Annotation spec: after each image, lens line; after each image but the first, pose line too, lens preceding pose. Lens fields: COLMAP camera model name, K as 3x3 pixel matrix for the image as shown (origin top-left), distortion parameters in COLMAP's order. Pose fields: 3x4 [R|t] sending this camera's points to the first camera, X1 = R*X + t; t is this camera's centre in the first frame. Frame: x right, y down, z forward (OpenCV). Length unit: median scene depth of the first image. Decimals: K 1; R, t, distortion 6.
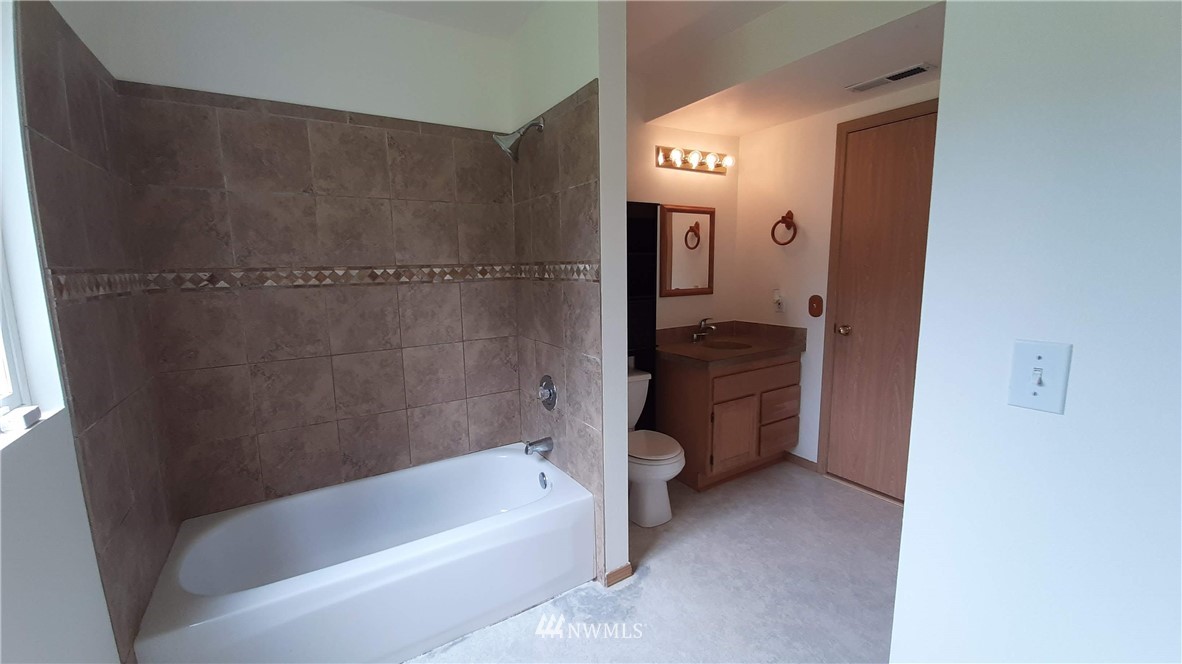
lens RADIAL K [[468.3, 0, 579.1], [0, 468.3, 330.4], [0, 0, 1]] dist [-0.001243, -0.005798]
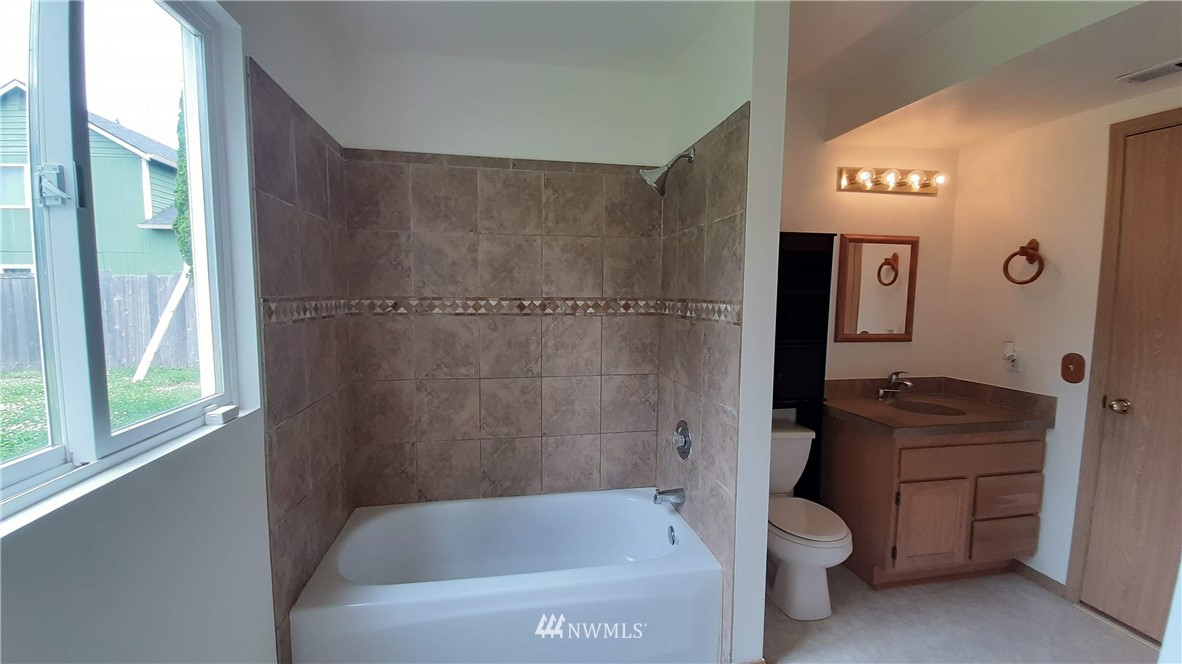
lens RADIAL K [[468.3, 0, 583.0], [0, 468.3, 327.3], [0, 0, 1]] dist [-0.001243, -0.005798]
pose [[0.927782, 0.054767, -0.369082, 0.083415], [-0.077298, 0.995922, -0.046526, -0.030894], [0.365029, 0.071695, 0.928231, 0.062521]]
